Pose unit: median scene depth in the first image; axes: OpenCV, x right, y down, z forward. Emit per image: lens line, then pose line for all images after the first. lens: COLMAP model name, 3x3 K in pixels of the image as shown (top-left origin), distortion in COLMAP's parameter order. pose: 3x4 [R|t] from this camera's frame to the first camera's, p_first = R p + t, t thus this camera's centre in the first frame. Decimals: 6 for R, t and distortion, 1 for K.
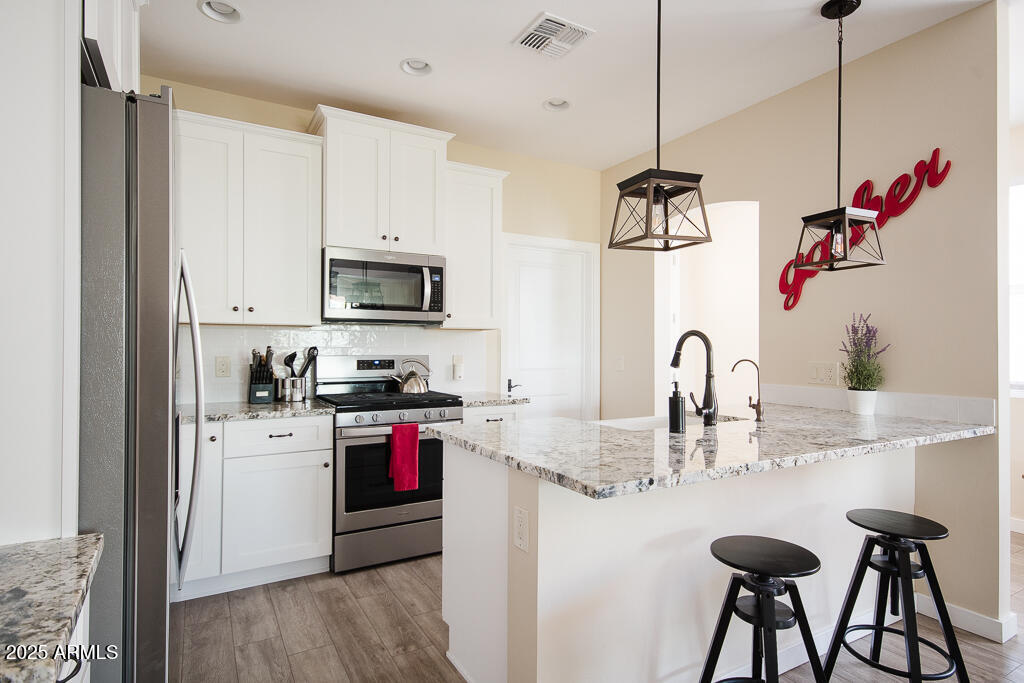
lens RADIAL K [[540.2, 0, 512.0], [0, 540.2, 341.5], [0, 0, 1]] dist [0.001432, 0.000028]
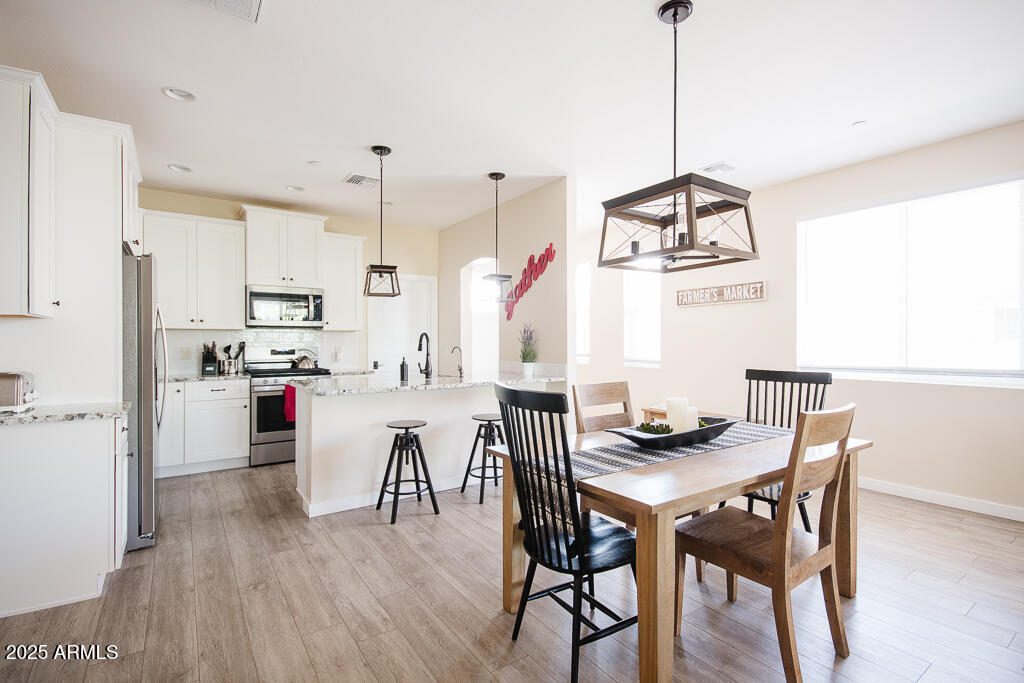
lens RADIAL K [[481.2, 0, 512.0], [0, 481.2, 341.5], [0, 0, 1]] dist [0.015815, 0.000140]
pose [[0.997477, -0.004940, 0.070815, 0.406862], [0.004284, 0.999947, 0.009412, -0.001975], [-0.070858, -0.009085, 0.997445, -0.639260]]
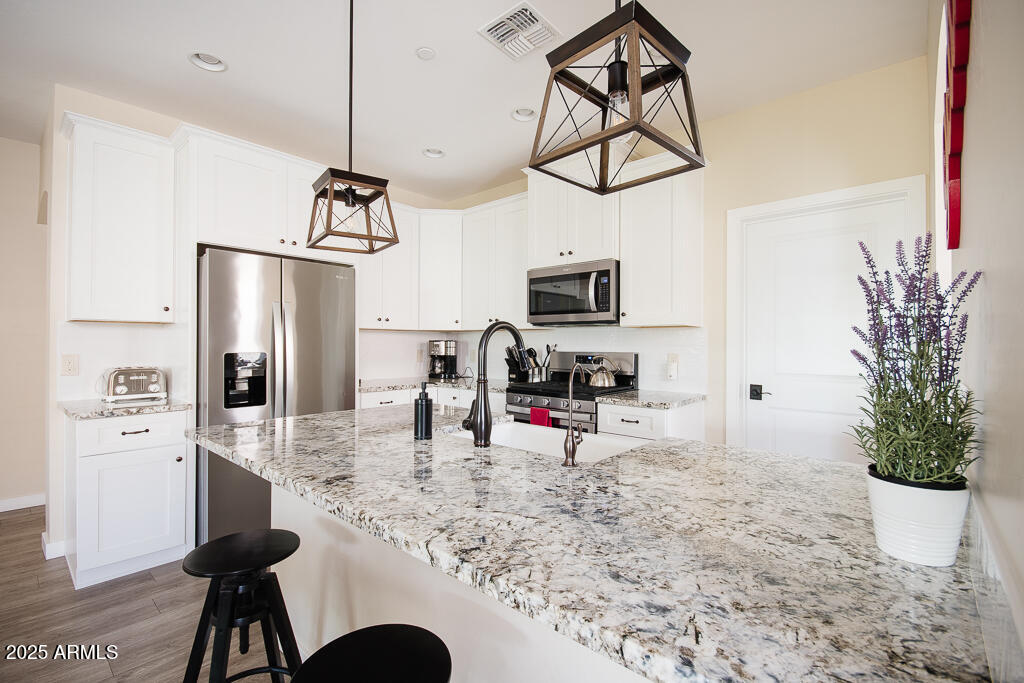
lens RADIAL K [[464.8, 0, 512.0], [0, 464.8, 341.5], [0, 0, 1]] dist [-0.000578, 0.000053]
pose [[0.320244, -0.005885, -0.947317, 0.751177], [0.007581, 0.999965, -0.003649, 0.006653], [0.947305, -0.006014, 0.320278, 0.586907]]
